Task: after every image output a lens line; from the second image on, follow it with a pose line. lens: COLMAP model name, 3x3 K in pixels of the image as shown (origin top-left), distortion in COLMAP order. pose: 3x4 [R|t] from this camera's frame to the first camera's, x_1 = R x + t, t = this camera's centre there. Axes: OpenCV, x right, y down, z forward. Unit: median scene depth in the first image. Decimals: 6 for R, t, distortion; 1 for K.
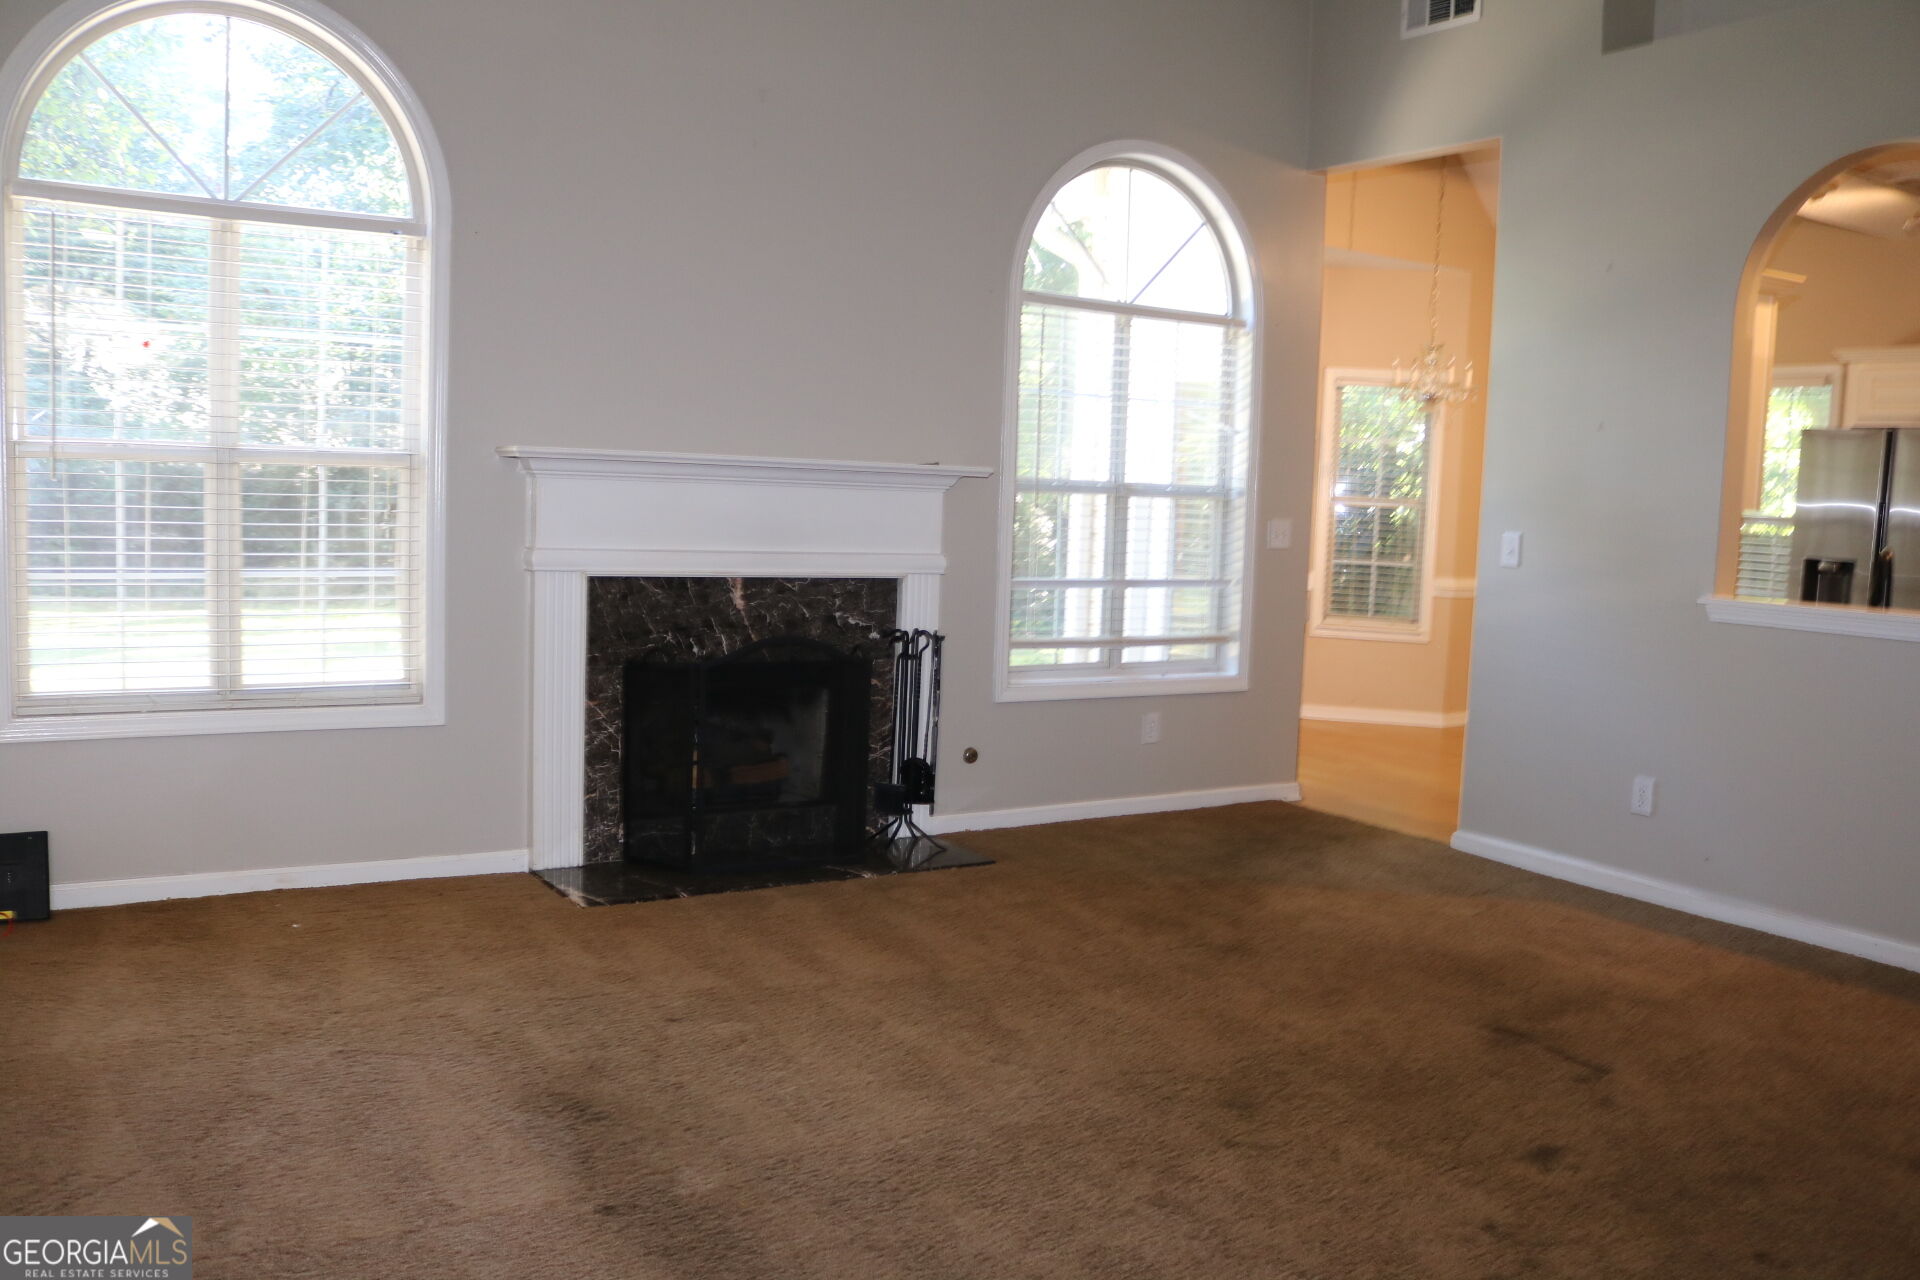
lens RADIAL K [[1609.0, 0, 960.0], [0, 1609.0, 640.0], [0, 0, 1]] dist [-0.175454, 0.170307]
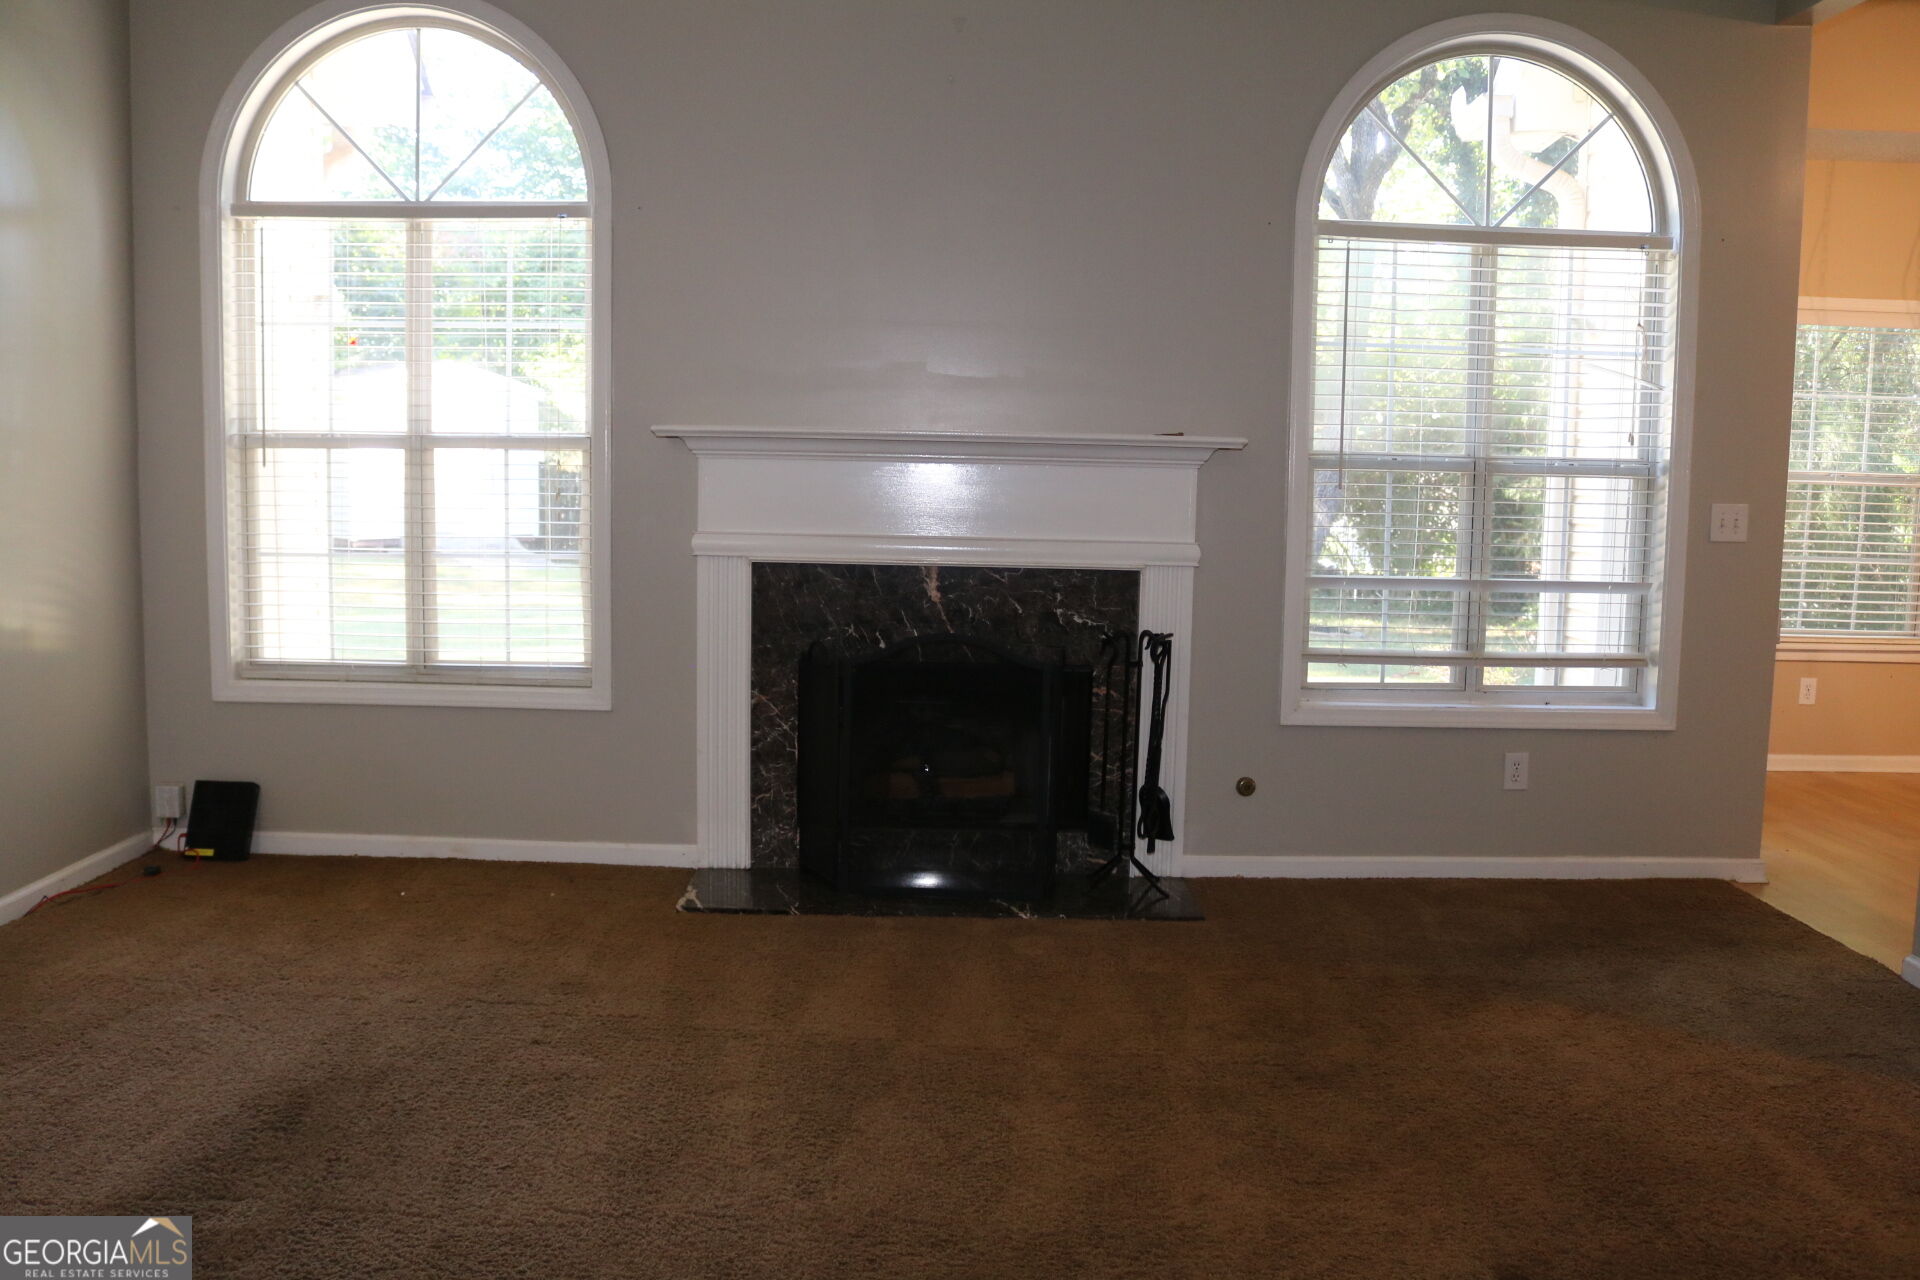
lens RADIAL K [[1609.0, 0, 960.0], [0, 1609.0, 640.0], [0, 0, 1]] dist [-0.175454, 0.170307]
pose [[0.849279, 0.037333, -0.526622, 0.352934], [-0.037506, 0.999243, 0.010353, -0.007977], [0.526610, 0.010959, 0.850036, 0.249263]]
